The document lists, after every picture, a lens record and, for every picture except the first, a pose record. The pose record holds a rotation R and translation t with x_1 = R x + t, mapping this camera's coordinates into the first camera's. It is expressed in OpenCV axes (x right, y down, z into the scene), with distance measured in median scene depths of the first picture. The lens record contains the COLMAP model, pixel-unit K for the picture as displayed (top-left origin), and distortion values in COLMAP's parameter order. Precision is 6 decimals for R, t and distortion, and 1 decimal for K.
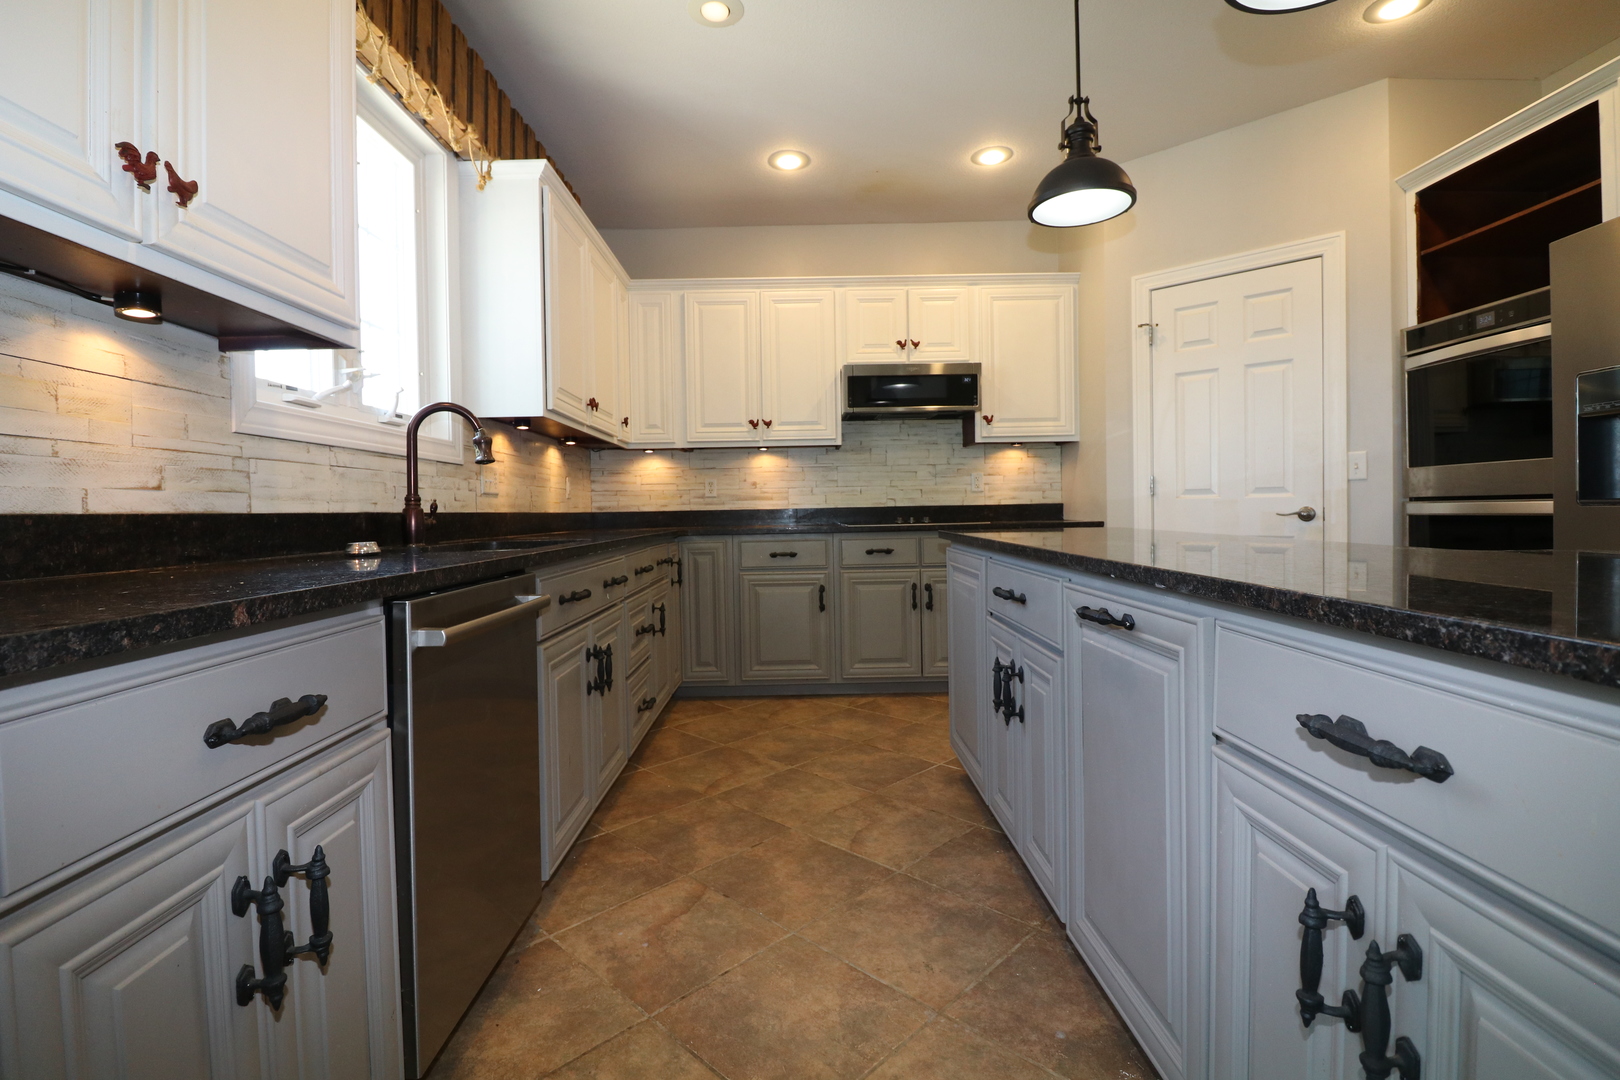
lens RADIAL K [[757.6, 0, 789.3], [0, 757.6, 521.4], [0, 0, 1]] dist [0.003236, -0.015092]
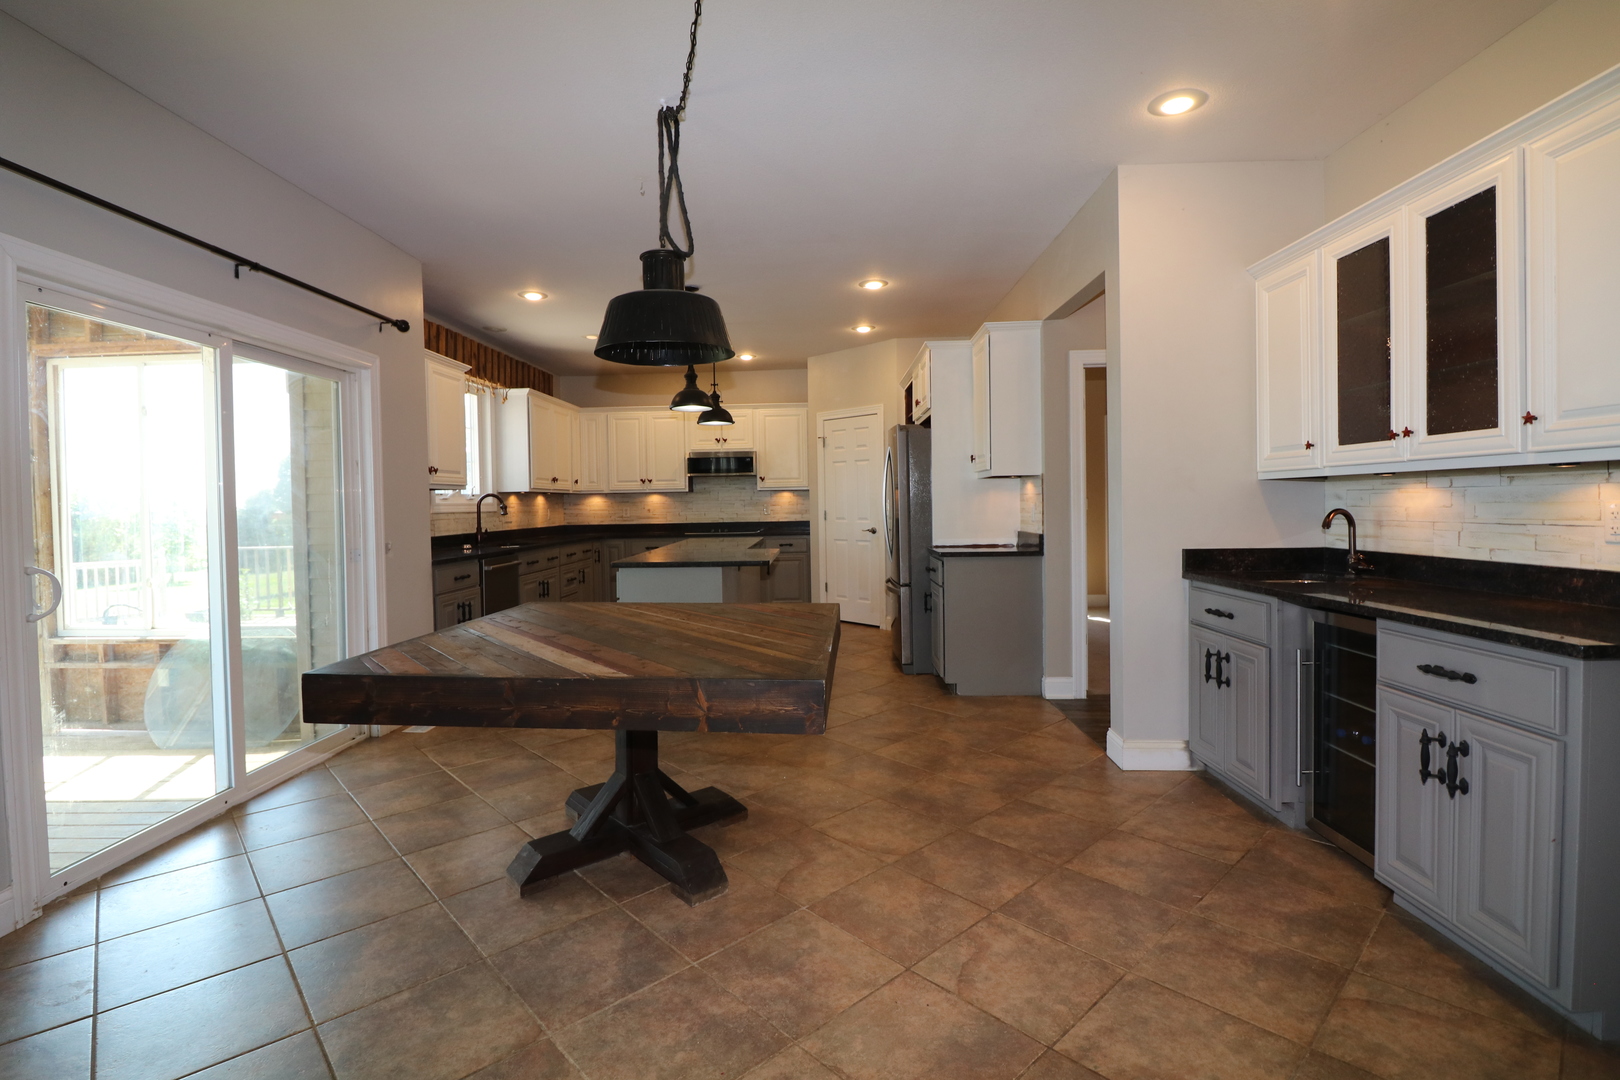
lens RADIAL K [[757.6, 0, 789.3], [0, 757.6, 521.4], [0, 0, 1]] dist [0.003236, -0.015092]
pose [[0.999076, 0.001120, -0.042969, 0.678617], [-0.000621, 0.999932, 0.011615, -0.077274], [0.042980, -0.011578, 0.999009, -1.542962]]
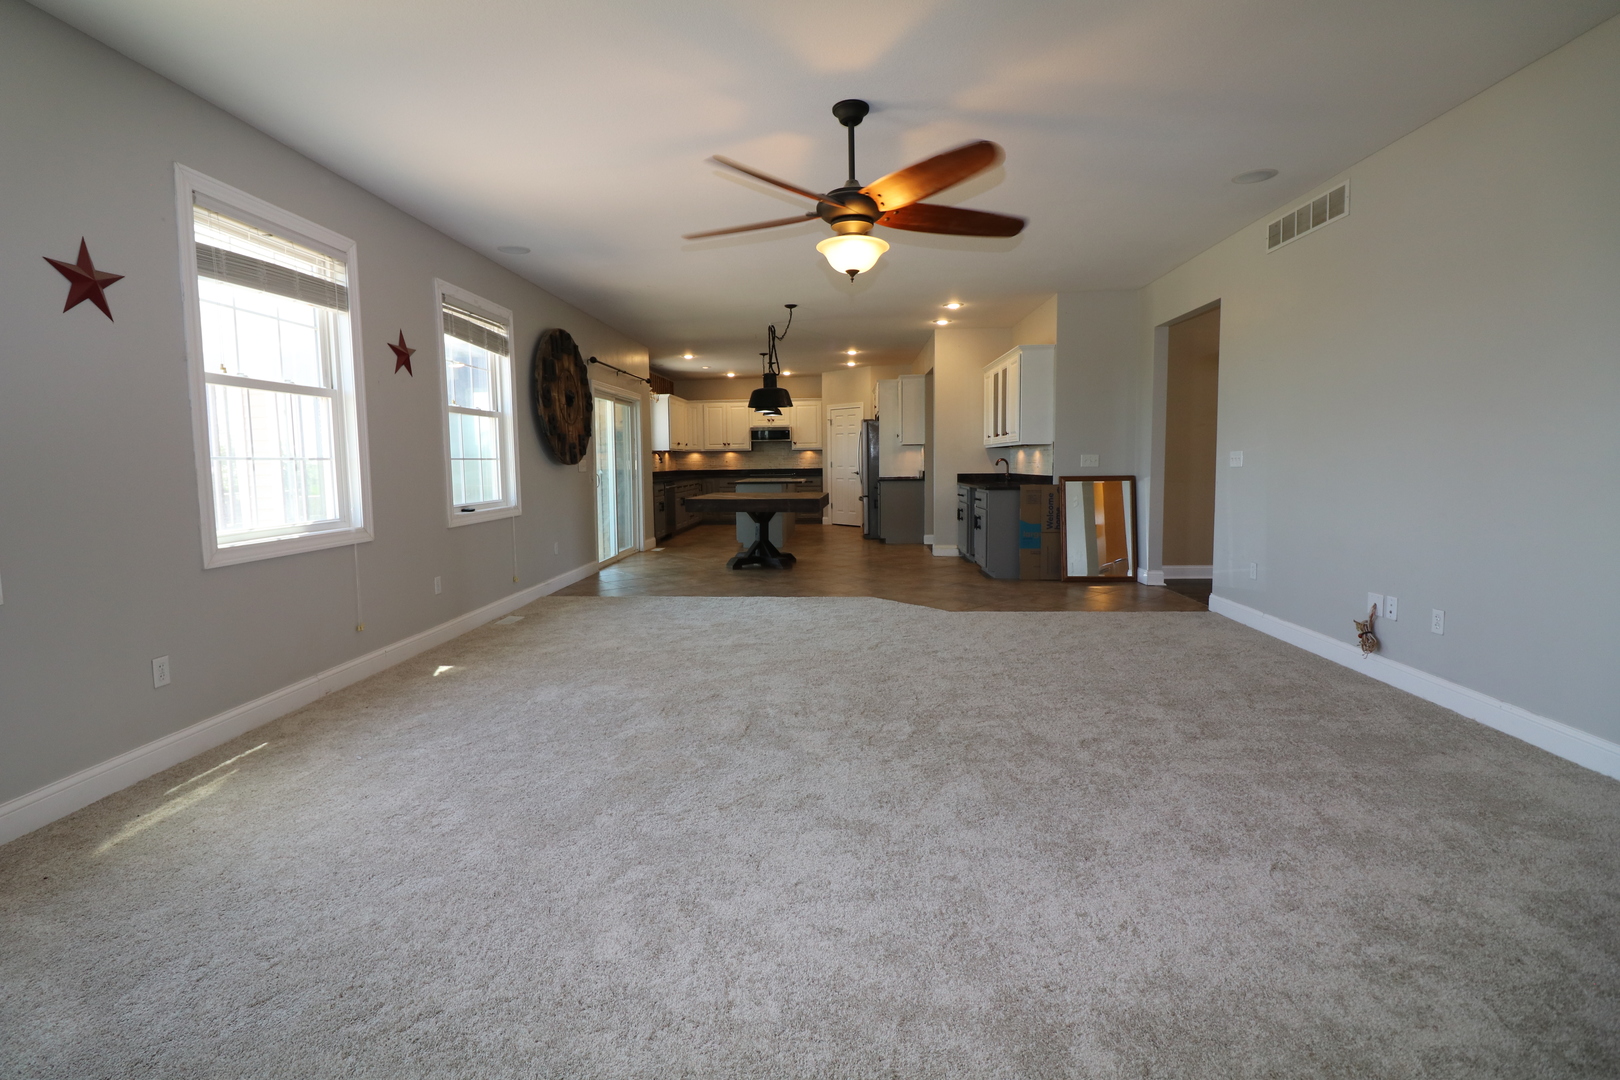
lens RADIAL K [[757.6, 0, 789.3], [0, 757.6, 521.4], [0, 0, 1]] dist [0.003236, -0.015092]
pose [[0.997403, 0.009191, -0.071433, 0.779647], [-0.004324, 0.997677, 0.067991, -0.029788], [0.071892, -0.067506, 0.995125, -3.780375]]
